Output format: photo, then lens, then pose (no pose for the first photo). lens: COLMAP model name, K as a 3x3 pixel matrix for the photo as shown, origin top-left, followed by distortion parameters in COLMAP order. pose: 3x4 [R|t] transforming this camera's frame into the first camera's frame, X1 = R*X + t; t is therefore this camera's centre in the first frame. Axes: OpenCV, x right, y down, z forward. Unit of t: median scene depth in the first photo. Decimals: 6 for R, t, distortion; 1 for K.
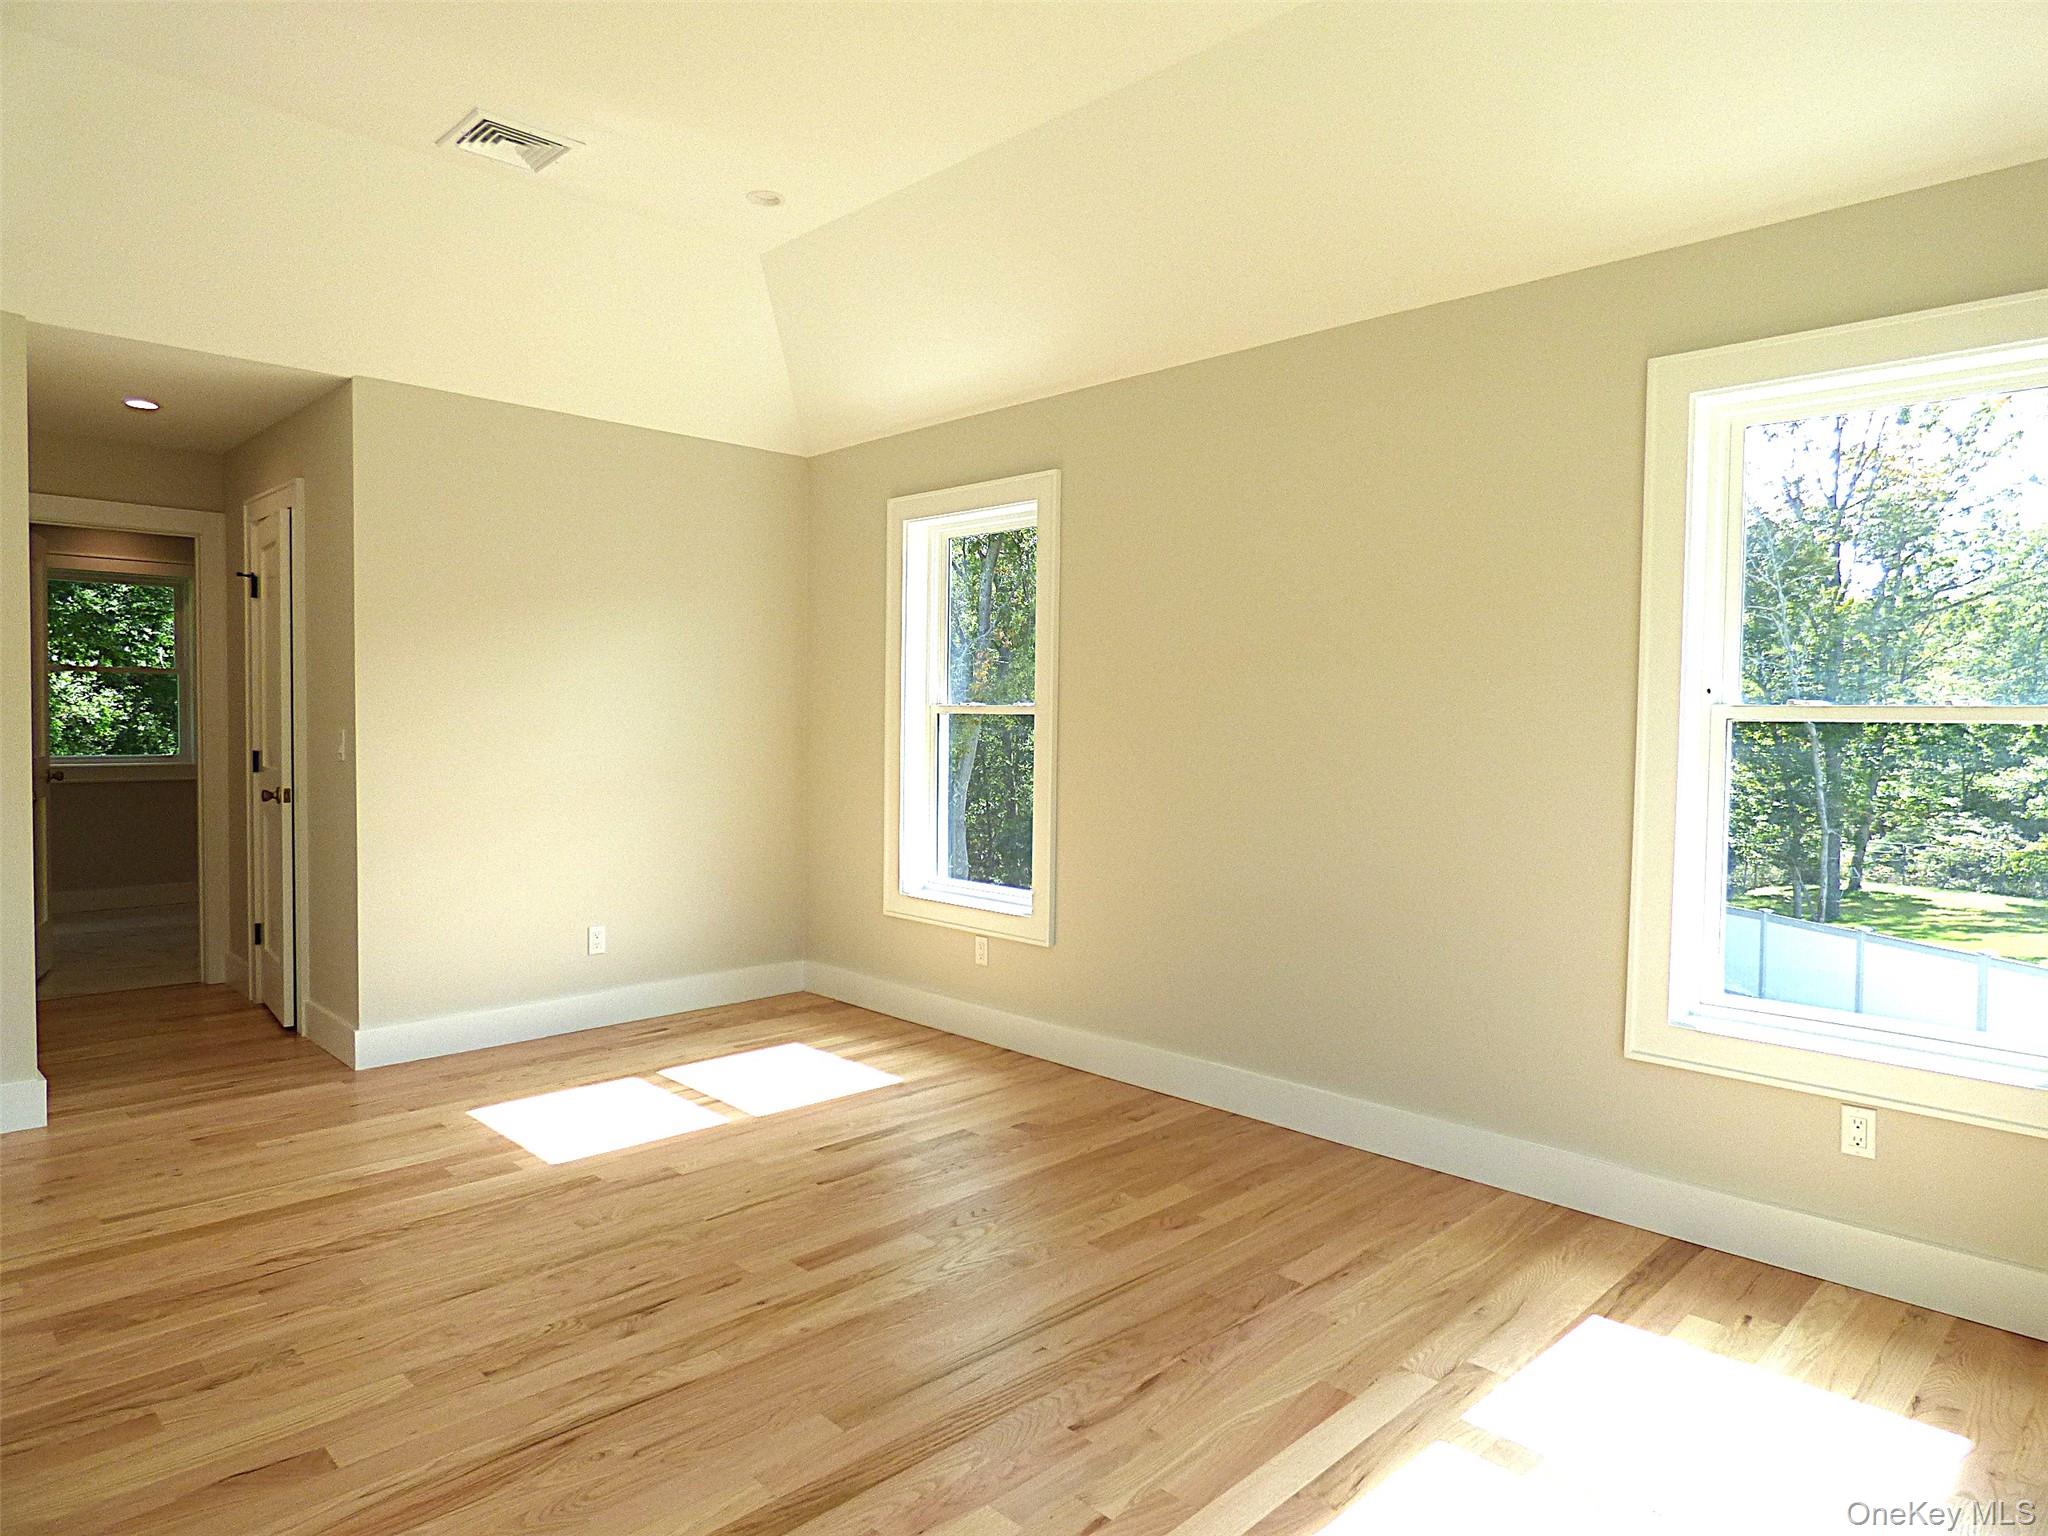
lens RADIAL K [[1263.0, 0, 1028.1], [0, 1263.0, 751.3], [0, 0, 1]] dist [-0.009864, 0.002292]
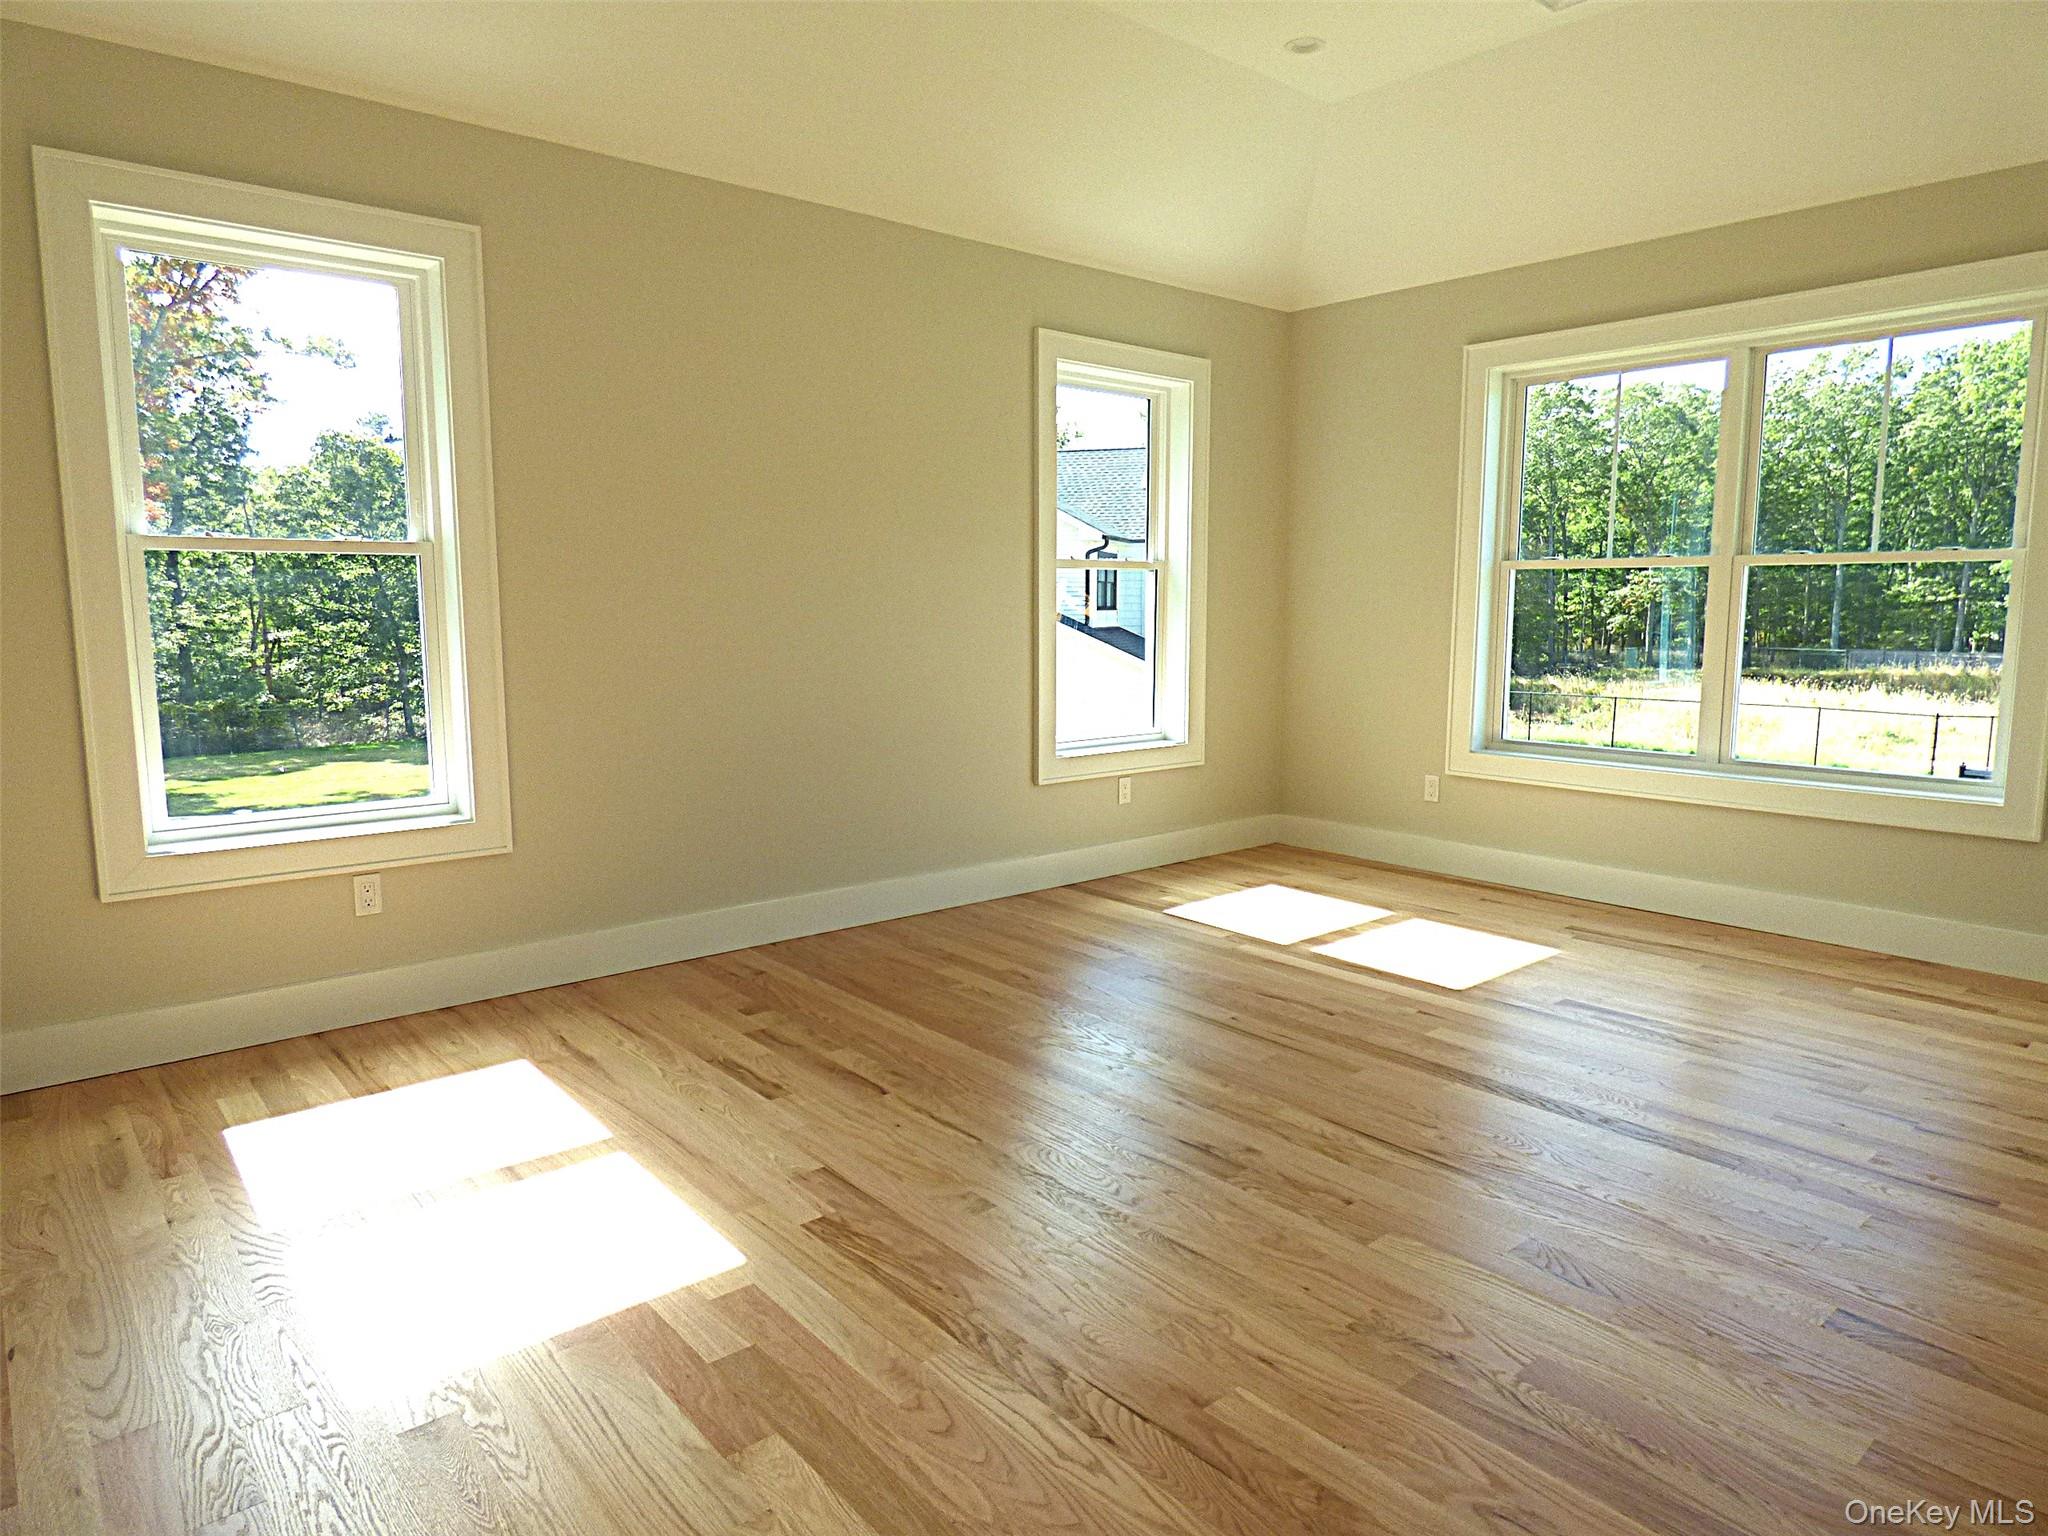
lens RADIAL K [[1263.0, 0, 1030.2], [0, 1263.0, 768.8], [0, 0, 1]] dist [-0.009864, 0.002292]
pose [[0.052173, -0.142021, 0.988488, -0.961838], [0.026833, 0.989678, 0.140776, 0.000488], [-0.998278, 0.019179, 0.055445, 0.822560]]
